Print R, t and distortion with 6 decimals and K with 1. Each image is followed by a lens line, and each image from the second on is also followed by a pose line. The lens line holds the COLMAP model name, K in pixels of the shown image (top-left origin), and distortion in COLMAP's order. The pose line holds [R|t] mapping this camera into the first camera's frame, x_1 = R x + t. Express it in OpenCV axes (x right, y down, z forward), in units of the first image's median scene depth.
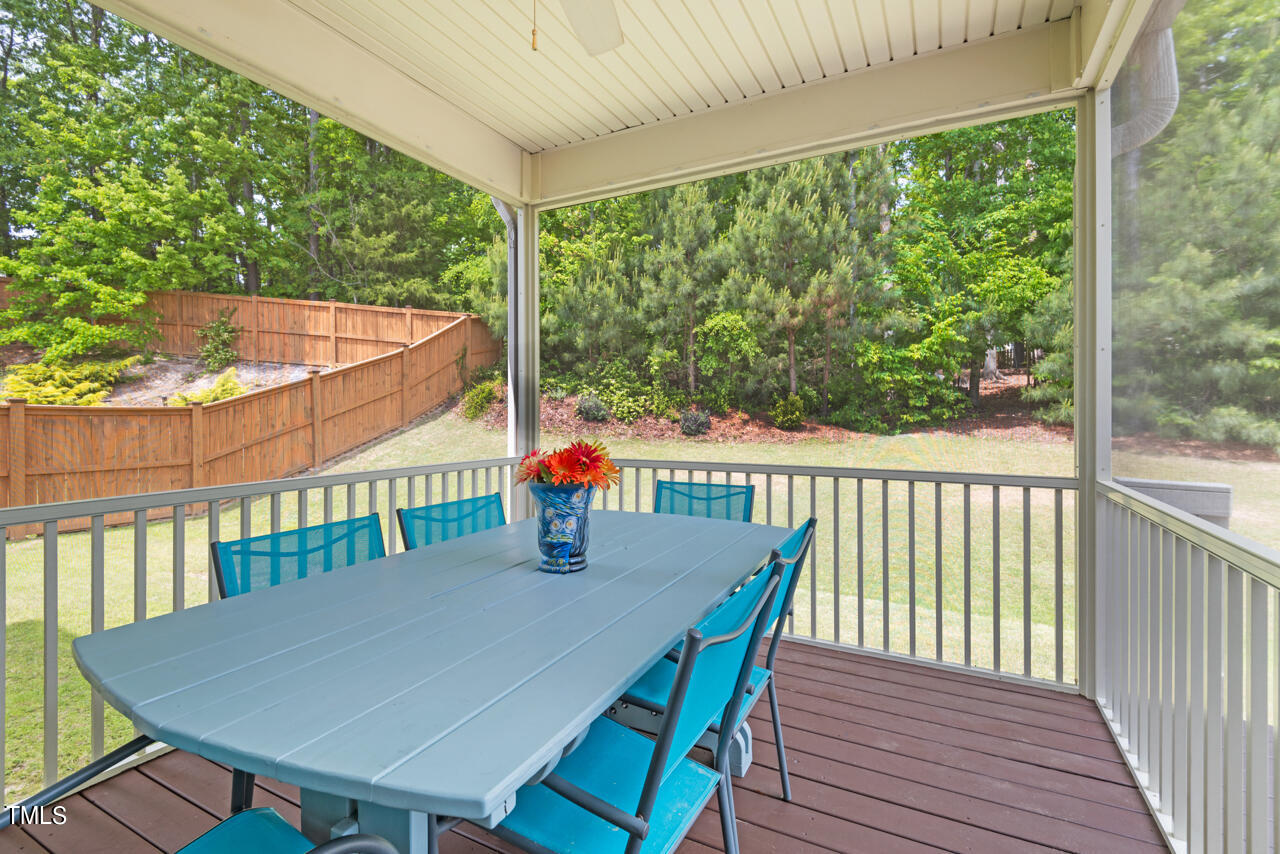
lens RADIAL K [[579.4, 0, 630.4], [0, 579.4, 410.1], [0, 0, 1]] dist [0.014154, -0.001703]
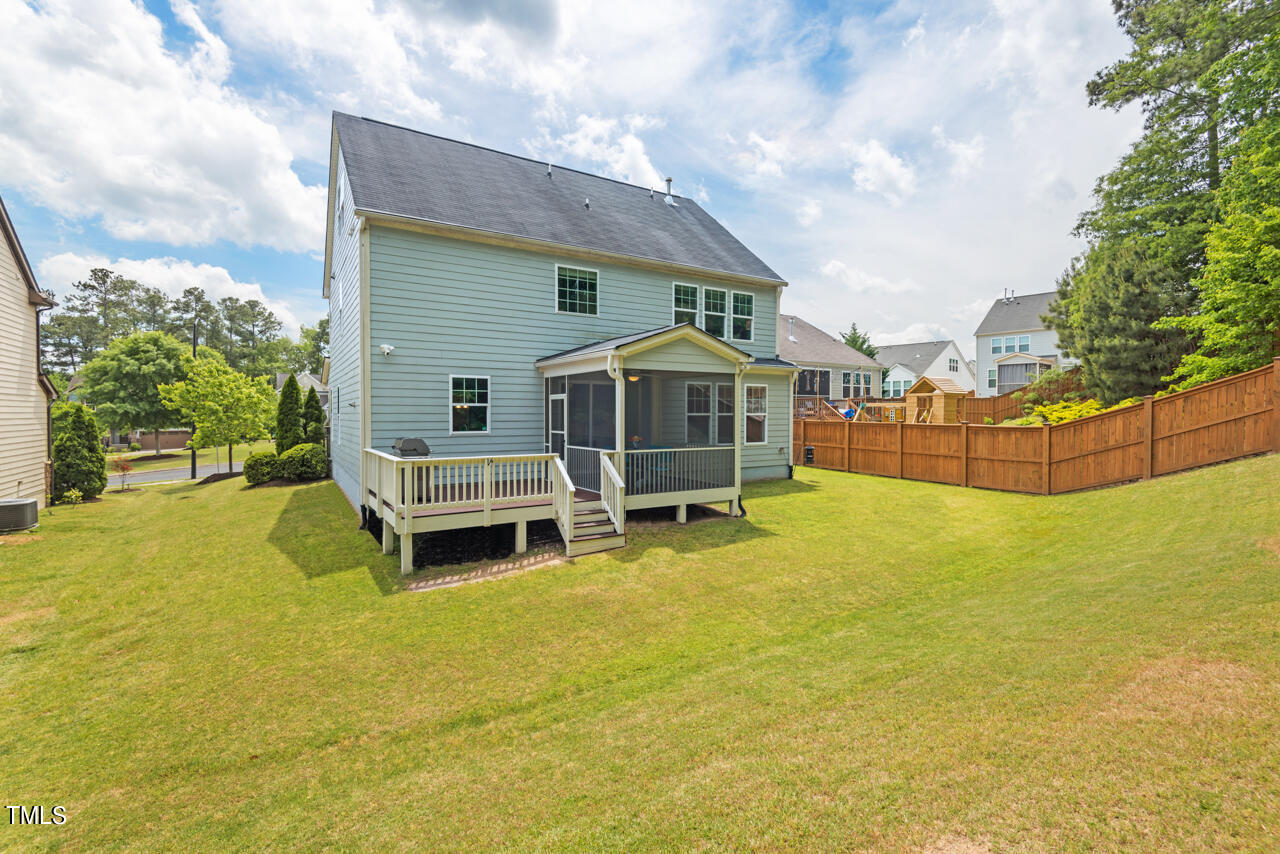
lens RADIAL K [[579.4, 0, 639.2], [0, 579.4, 424.9], [0, 0, 1]] dist [0.014154, -0.001703]
pose [[-0.490490, 0.015215, -0.871314, 0.865953], [-0.000459, 0.999843, 0.017717, -0.027508], [0.871447, 0.009090, -0.490406, 0.610267]]
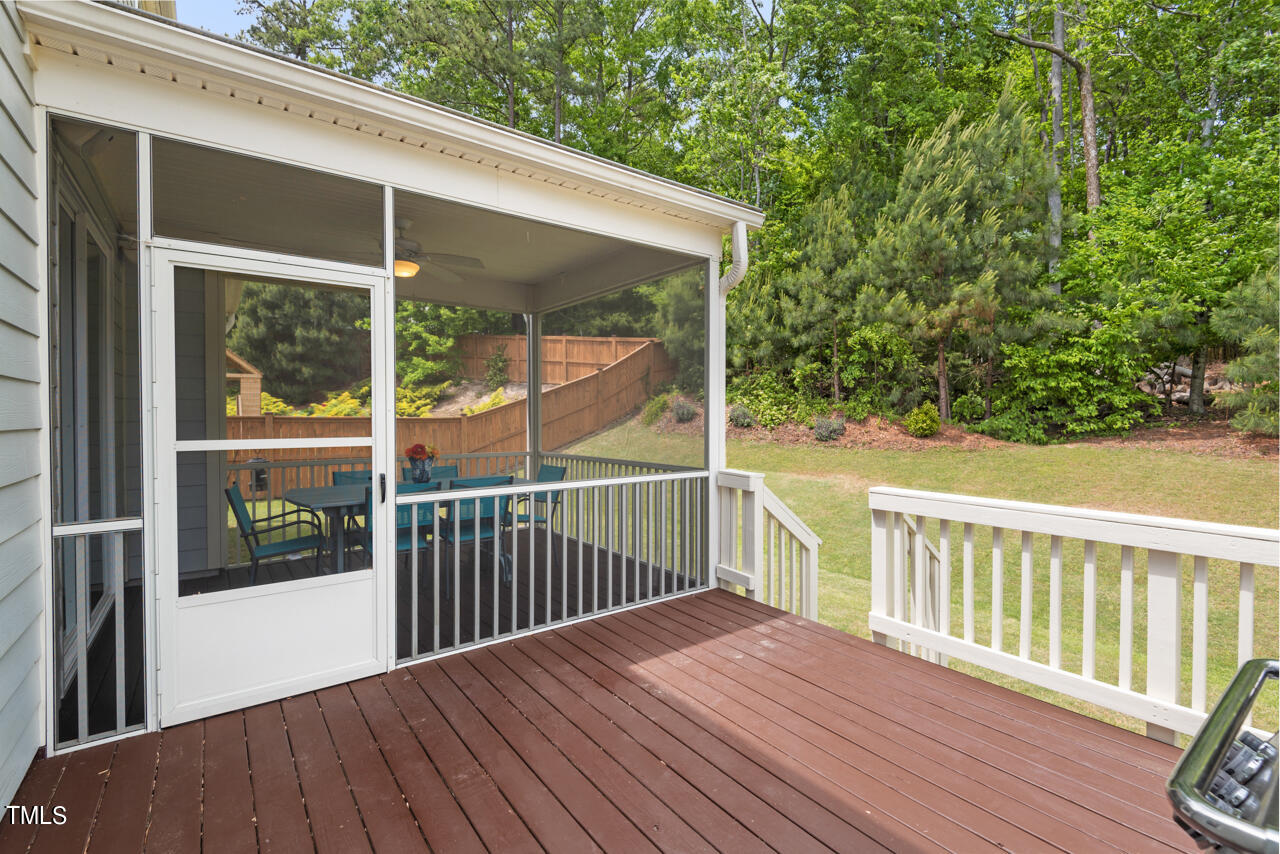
lens RADIAL K [[579.4, 0, 644.4], [0, 579.4, 427.1], [0, 0, 1]] dist [0.014154, -0.001703]
pose [[0.904549, 0.007169, -0.426310, 0.257235], [0.002329, 0.999761, 0.021754, -0.007161], [0.426364, -0.020670, 0.904315, -0.137487]]
